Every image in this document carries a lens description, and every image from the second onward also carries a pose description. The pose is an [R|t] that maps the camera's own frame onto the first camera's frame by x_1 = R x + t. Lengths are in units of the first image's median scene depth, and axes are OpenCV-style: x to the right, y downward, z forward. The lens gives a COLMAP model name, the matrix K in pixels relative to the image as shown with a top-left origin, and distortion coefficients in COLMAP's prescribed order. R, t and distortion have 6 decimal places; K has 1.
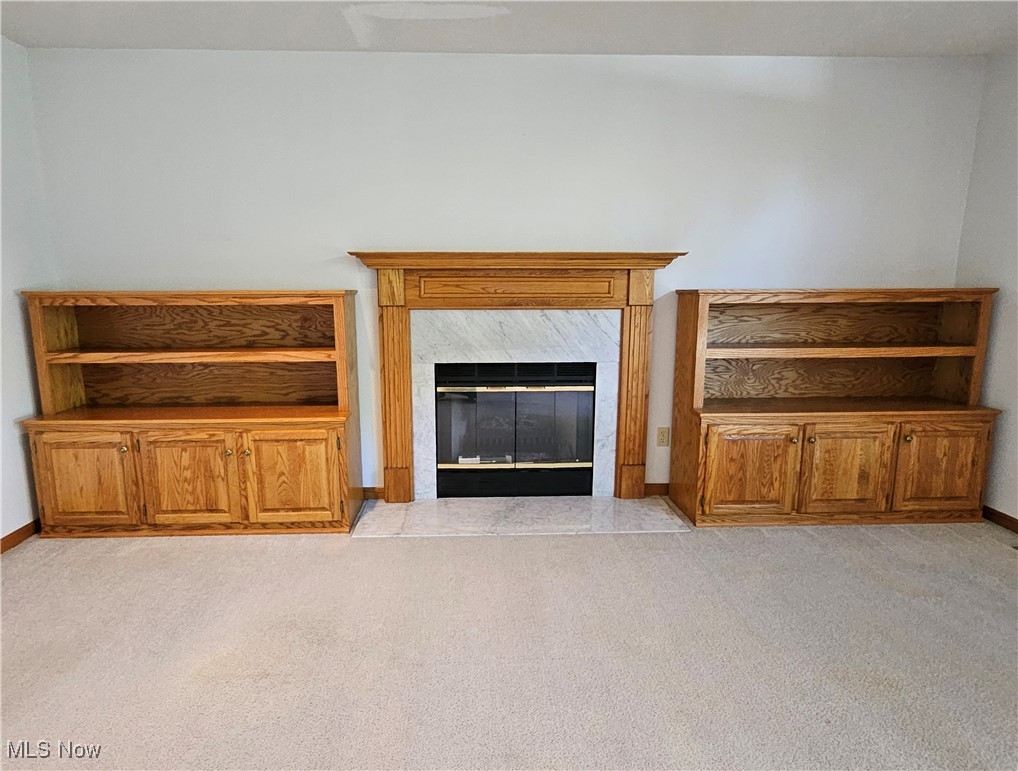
lens RADIAL K [[568.9, 0, 486.7], [0, 568.9, 383.0], [0, 0, 1]] dist [0.002691, -0.002102]
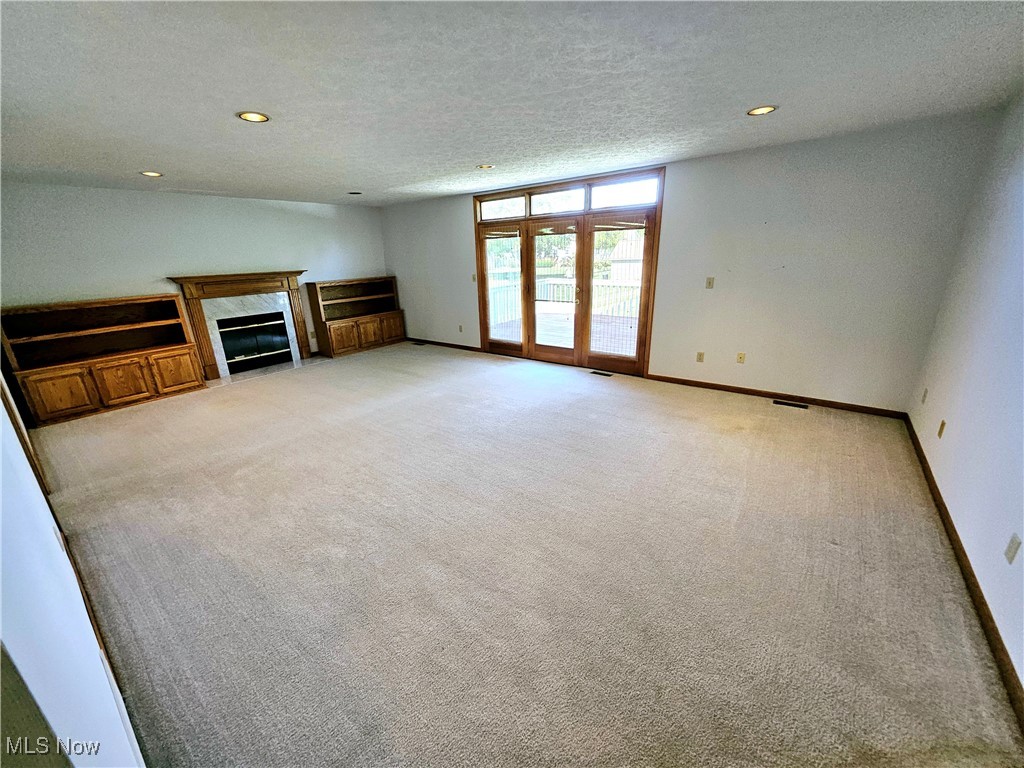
lens RADIAL K [[400.9, 0, 499.8], [0, 400.9, 385.4], [0, 0, 1]] dist [-0.001476, -0.000130]
pose [[0.642913, -0.259180, 0.720756, -0.683209], [0.167422, 0.965806, 0.197959, 0.111046], [-0.747418, -0.006600, 0.664322, -1.182186]]
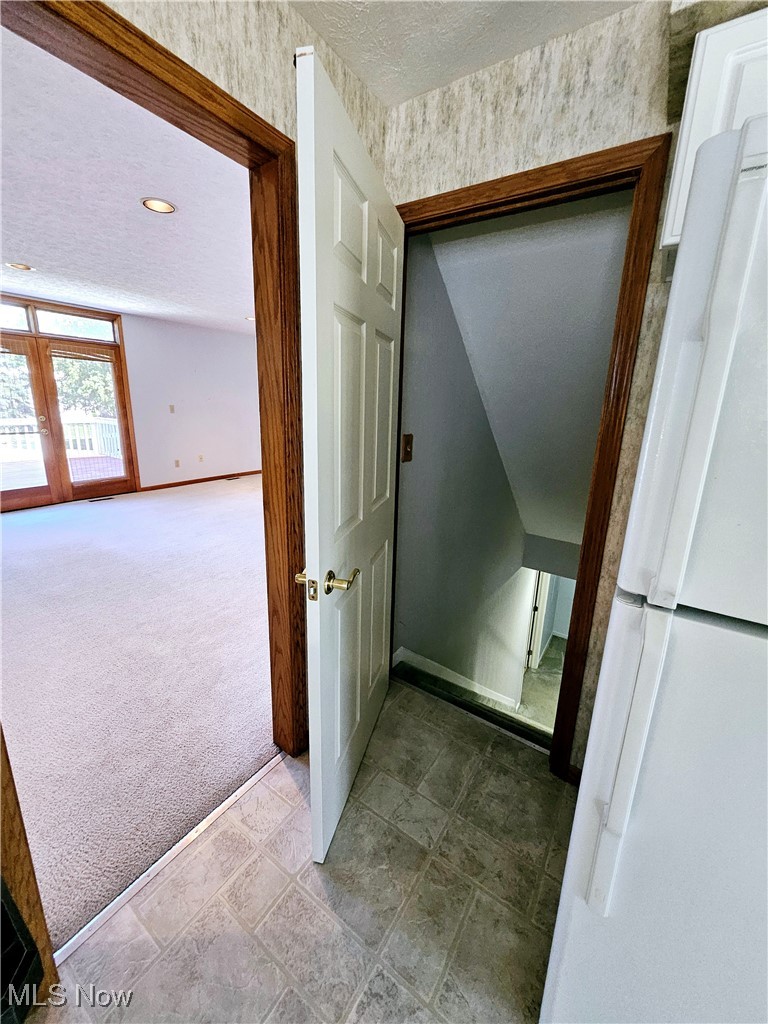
lens RADIAL K [[400.9, 0, 381.0], [0, 400.9, 500.9], [0, 0, 1]] dist [-0.001476, -0.000130]
pose [[-0.807384, -0.162170, 0.567302, -1.122431], [0.075350, 0.925274, 0.371739, -0.077320], [-0.585195, 0.342883, -0.734832, 0.254174]]
